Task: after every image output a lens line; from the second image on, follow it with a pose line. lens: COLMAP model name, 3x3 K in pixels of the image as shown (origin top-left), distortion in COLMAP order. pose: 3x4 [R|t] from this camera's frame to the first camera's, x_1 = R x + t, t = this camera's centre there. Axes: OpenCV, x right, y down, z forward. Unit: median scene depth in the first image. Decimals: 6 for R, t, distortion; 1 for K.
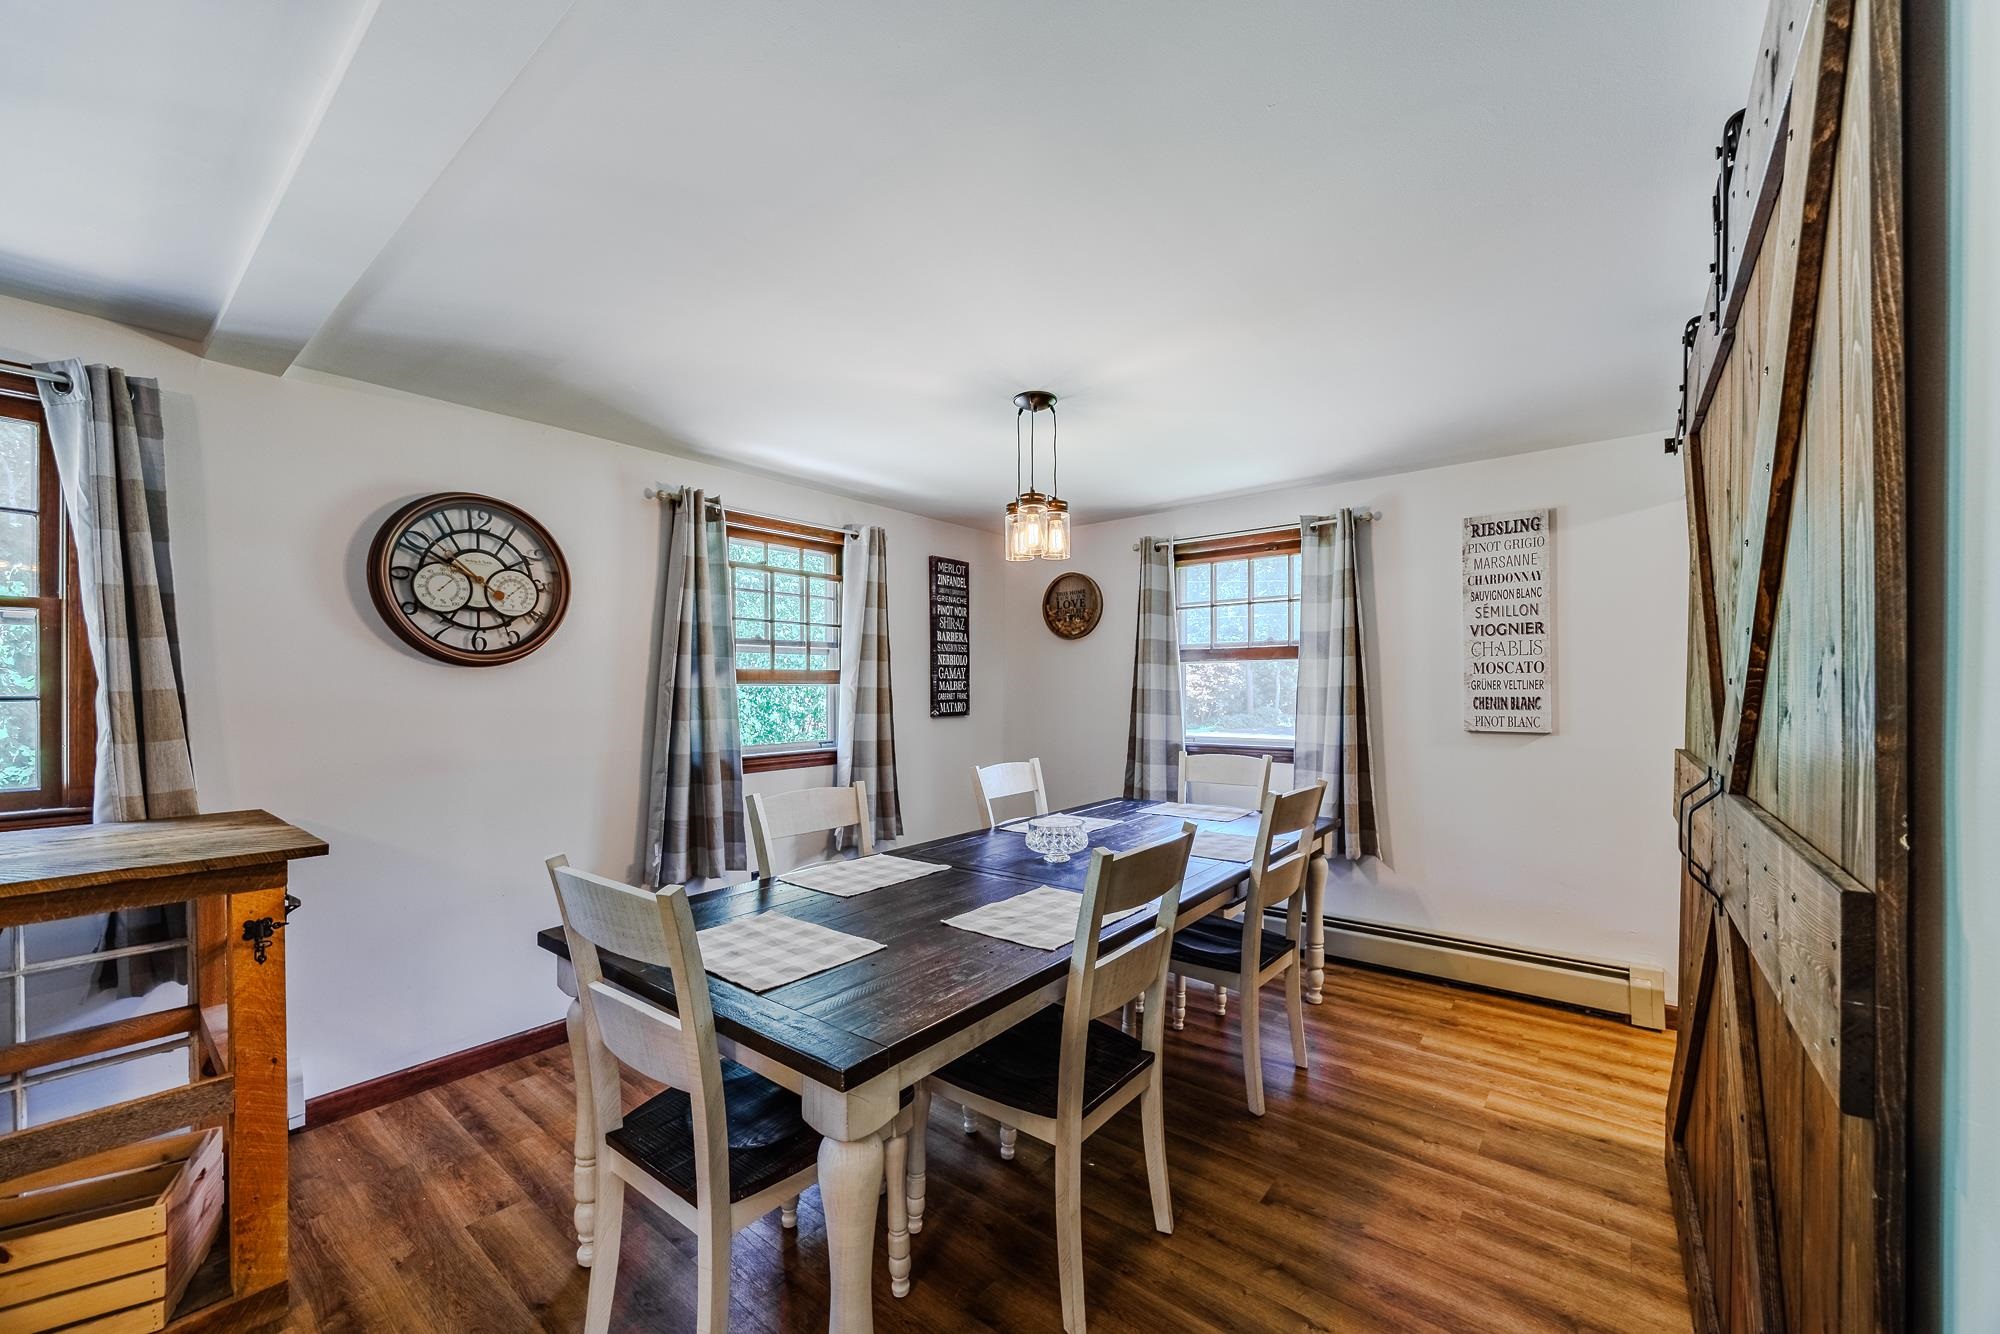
lens RADIAL K [[759.0, 0, 1007.3], [0, 759.0, 674.2], [0, 0, 1]] dist [0.001385, -0.001029]
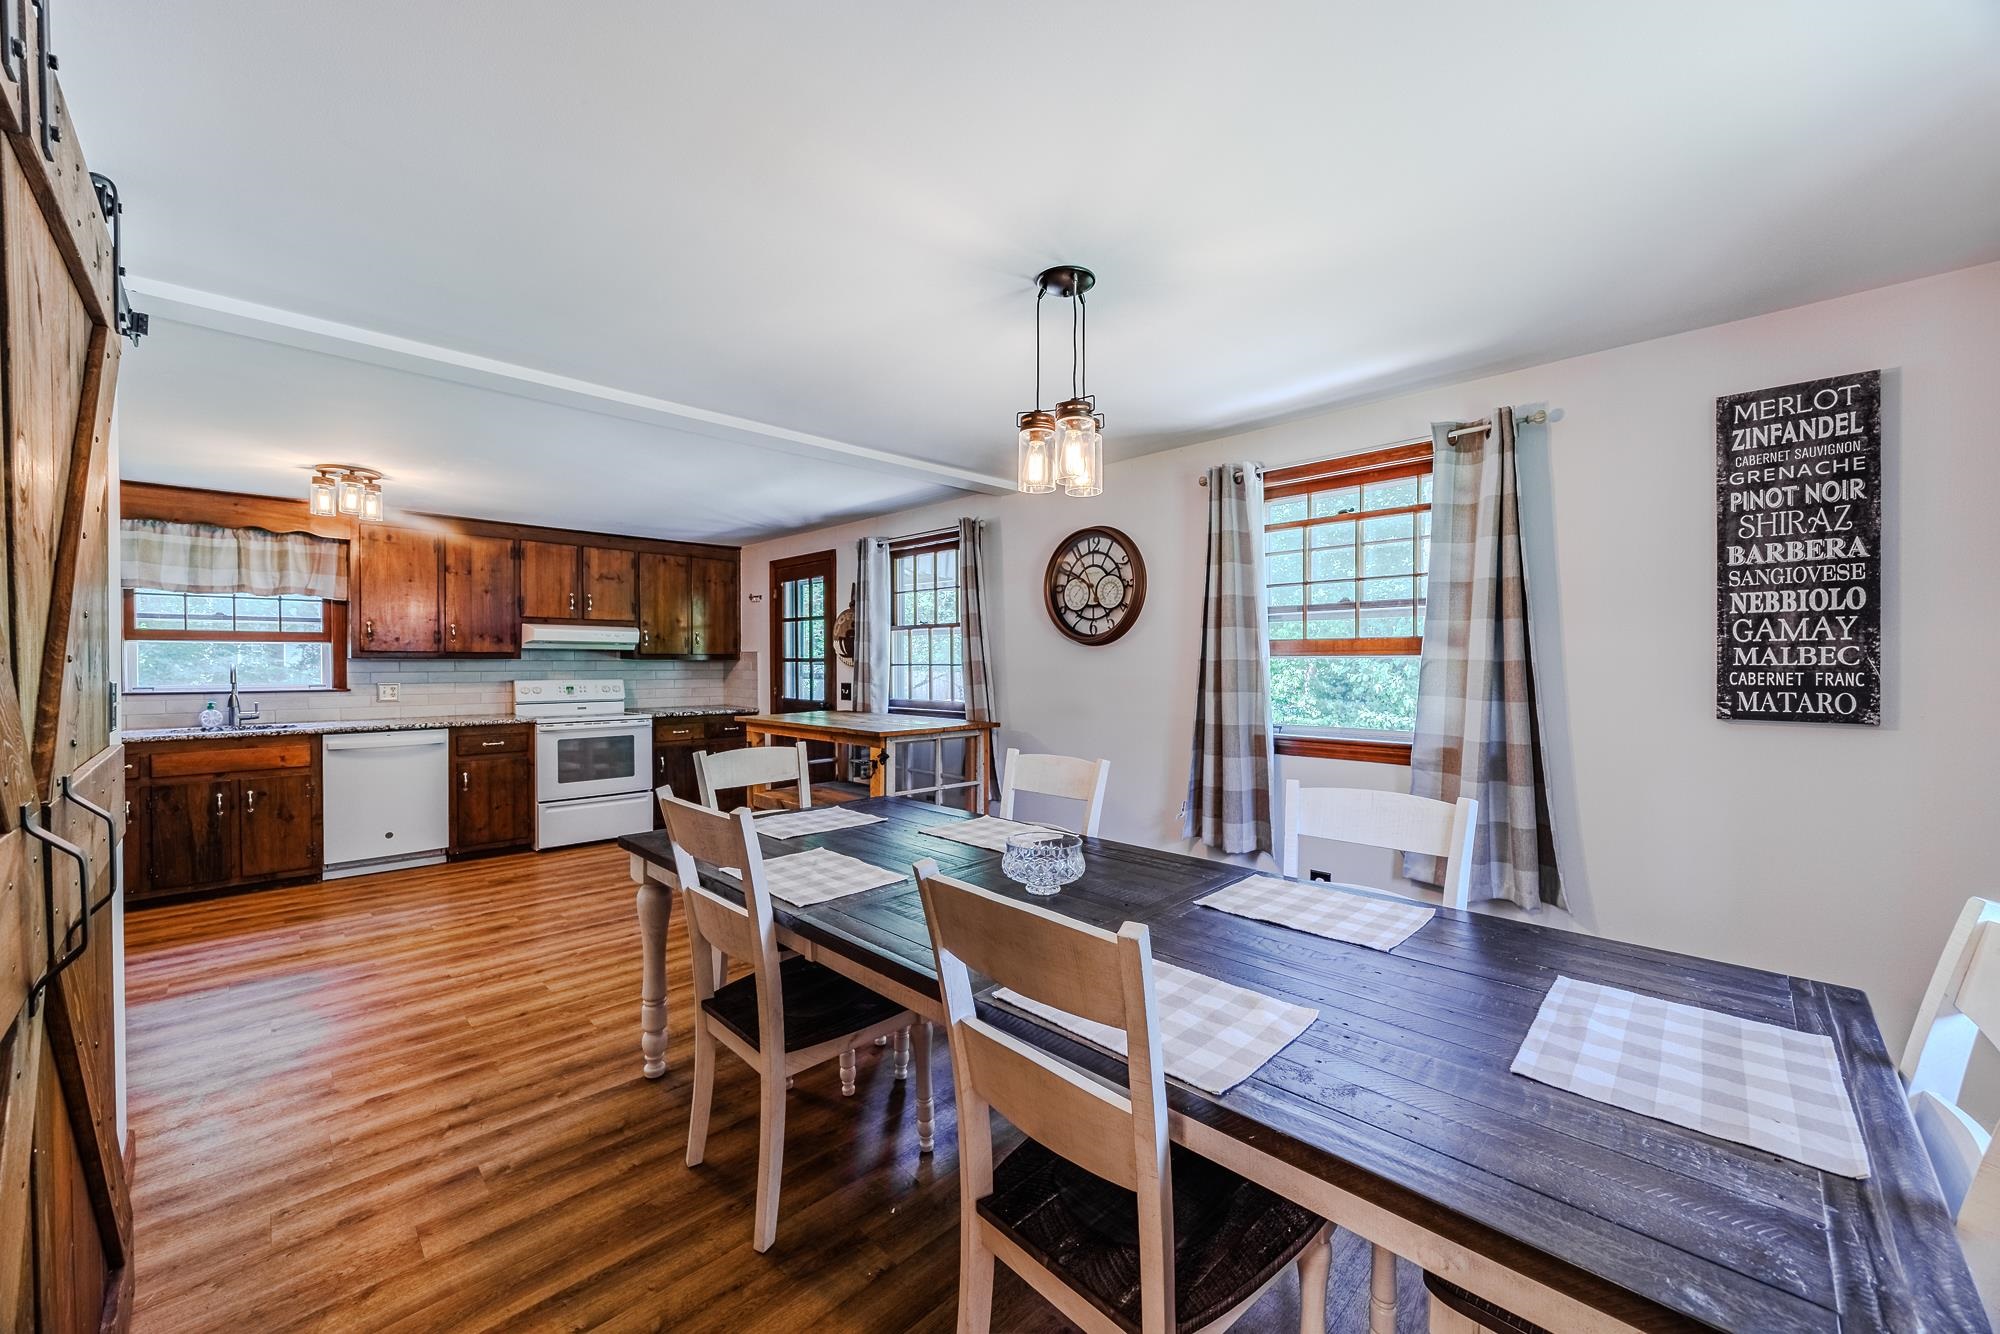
lens RADIAL K [[759.0, 0, 1008.9], [0, 759.0, 675.7], [0, 0, 1]] dist [0.001385, -0.001029]
pose [[-0.108237, 0.014125, -0.994025, 0.594656], [0.010506, 0.999859, 0.013063, 0.021268], [0.994070, -0.009029, -0.108370, 0.763716]]
